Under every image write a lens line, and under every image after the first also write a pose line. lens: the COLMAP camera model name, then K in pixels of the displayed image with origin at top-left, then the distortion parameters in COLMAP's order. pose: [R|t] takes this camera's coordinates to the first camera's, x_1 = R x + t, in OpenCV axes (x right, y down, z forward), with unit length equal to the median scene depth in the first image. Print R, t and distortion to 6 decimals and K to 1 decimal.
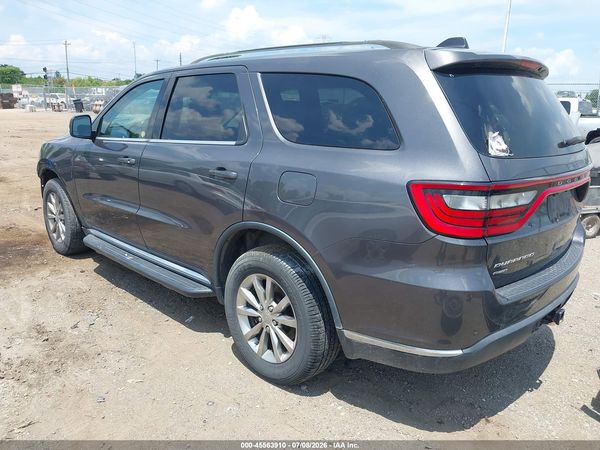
lens RADIAL K [[472.5, 0, 309.8], [0, 472.5, 242.6], [0, 0, 1]] dist [0.020121, -0.013455]
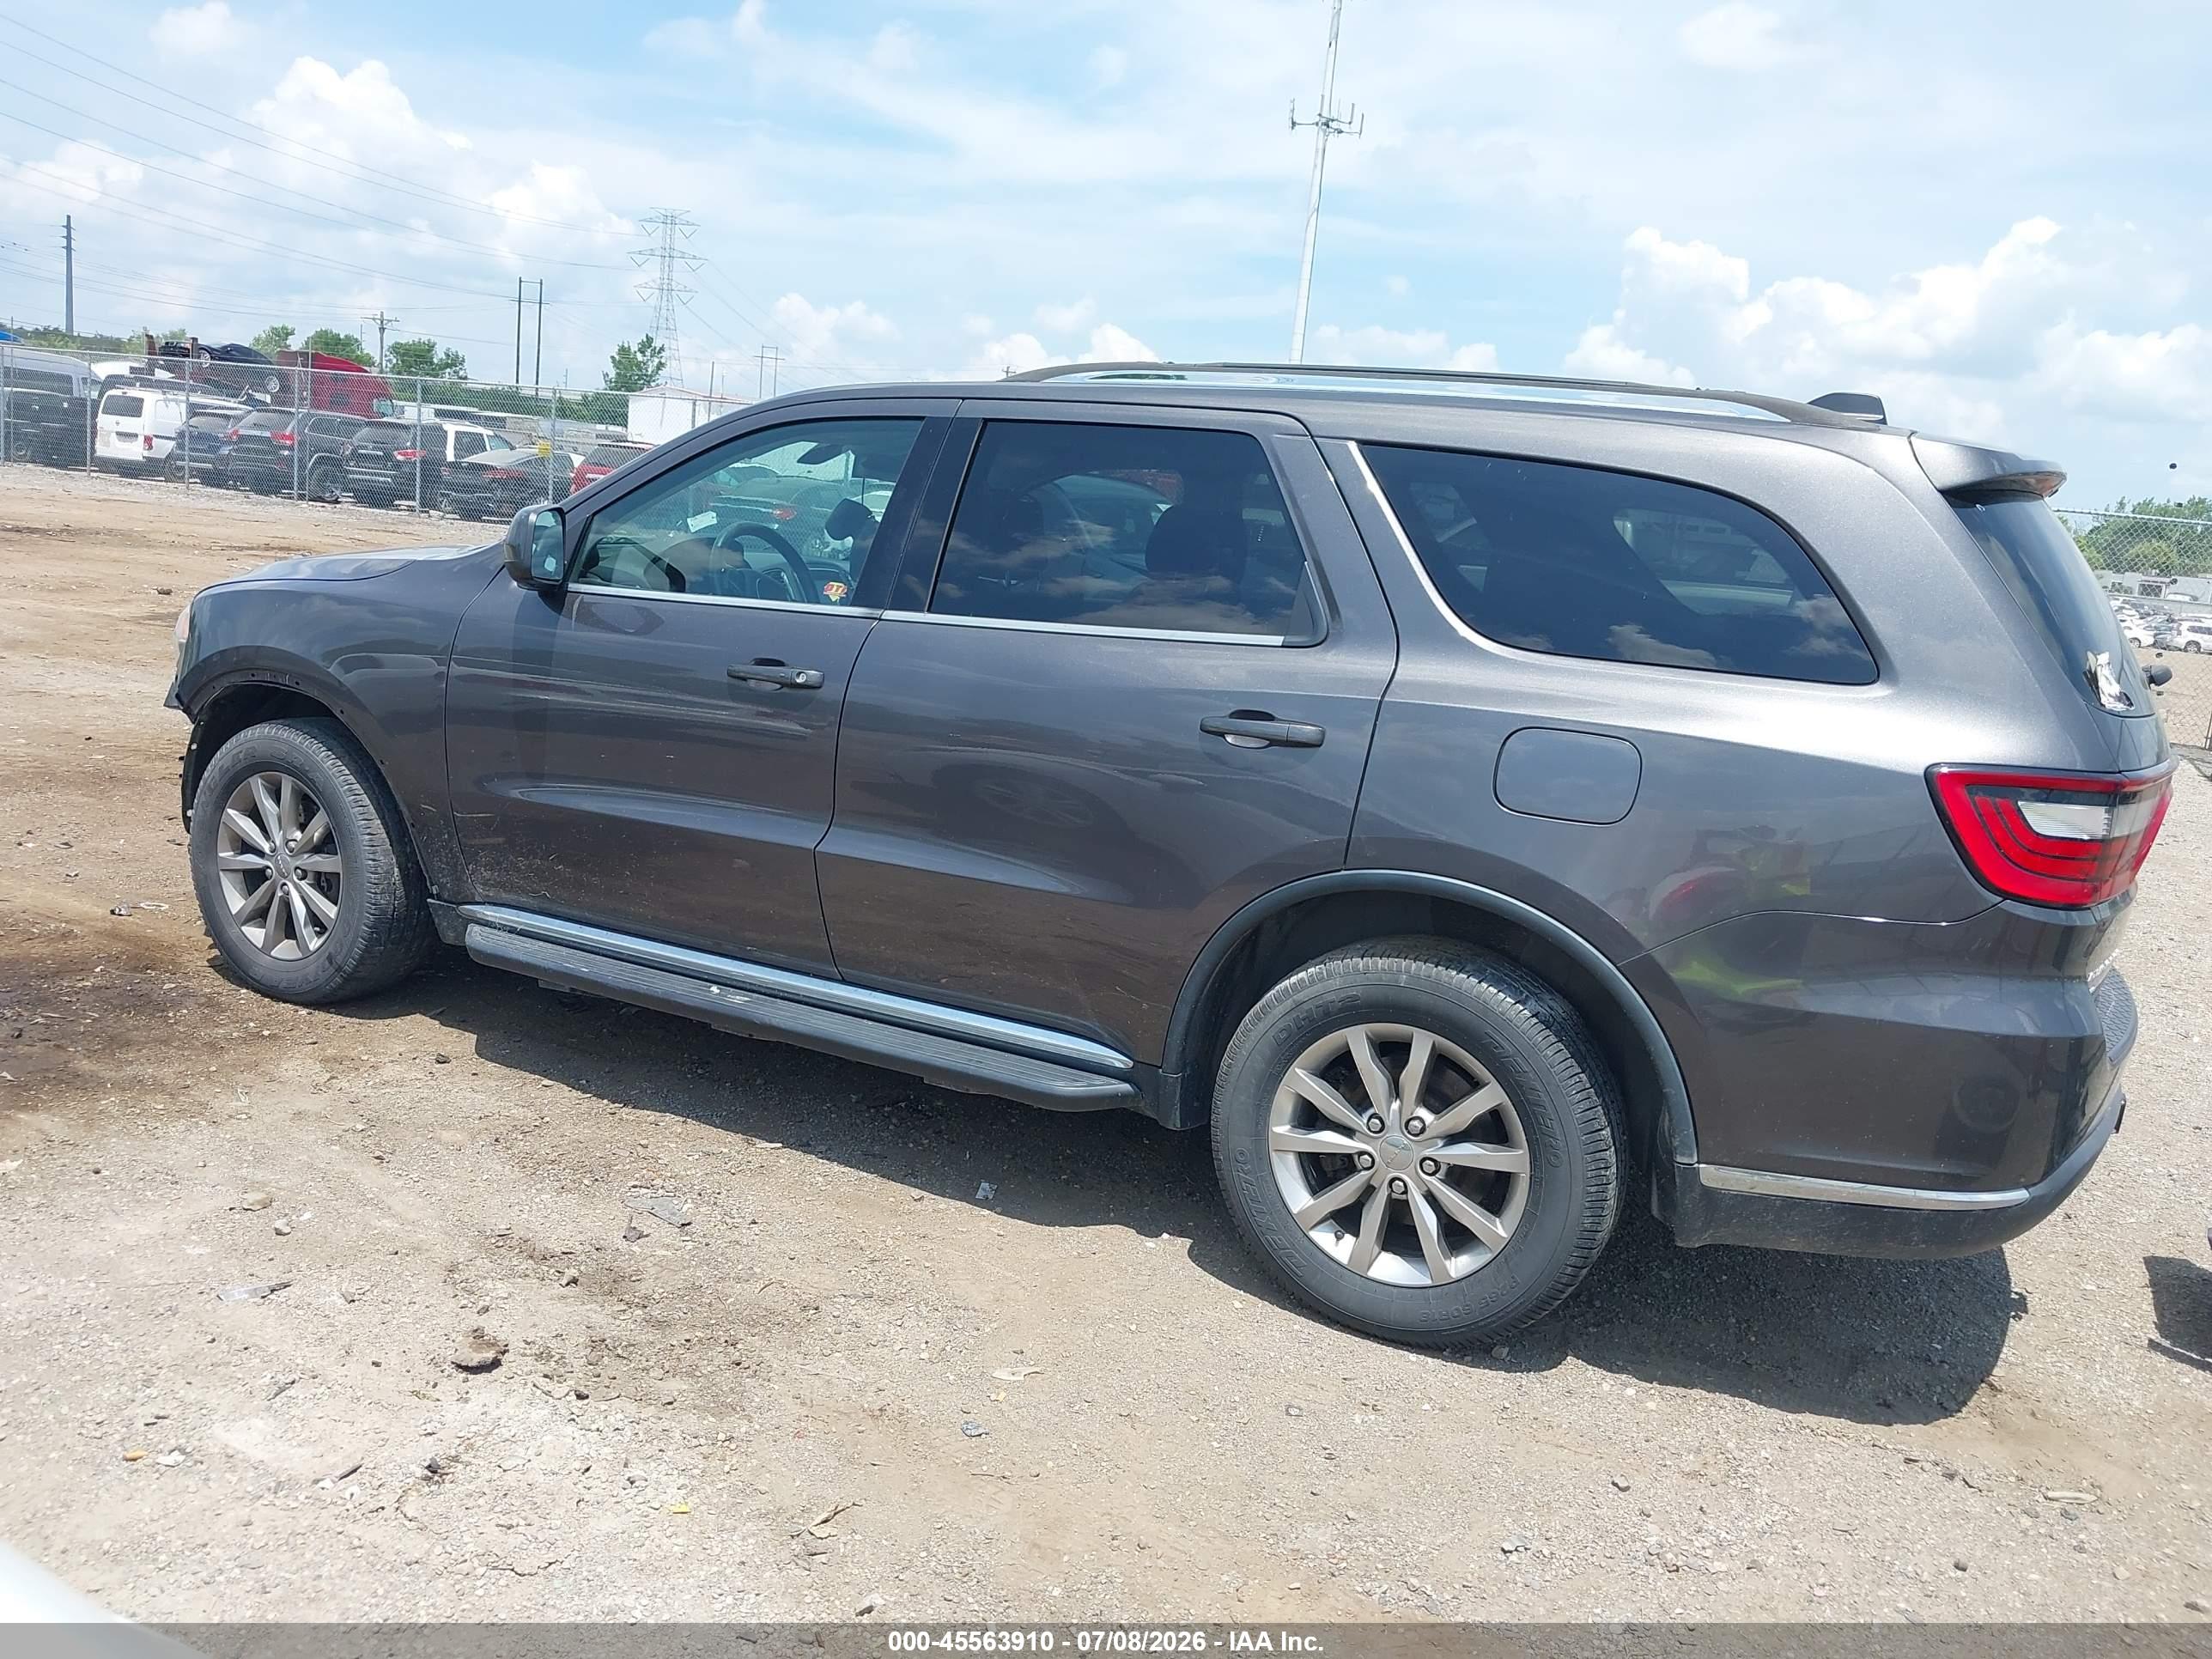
lens RADIAL K [[1743.8, 0, 1106.4], [0, 1743.8, 883.1], [0, 0, 1]] dist [0.004688, -0.003945]
pose [[0.958305, -0.000662, 0.285747, -0.628266], [0.015133, 0.998712, -0.048439, 0.021044], [-0.285346, 0.050743, 0.957080, -0.148248]]
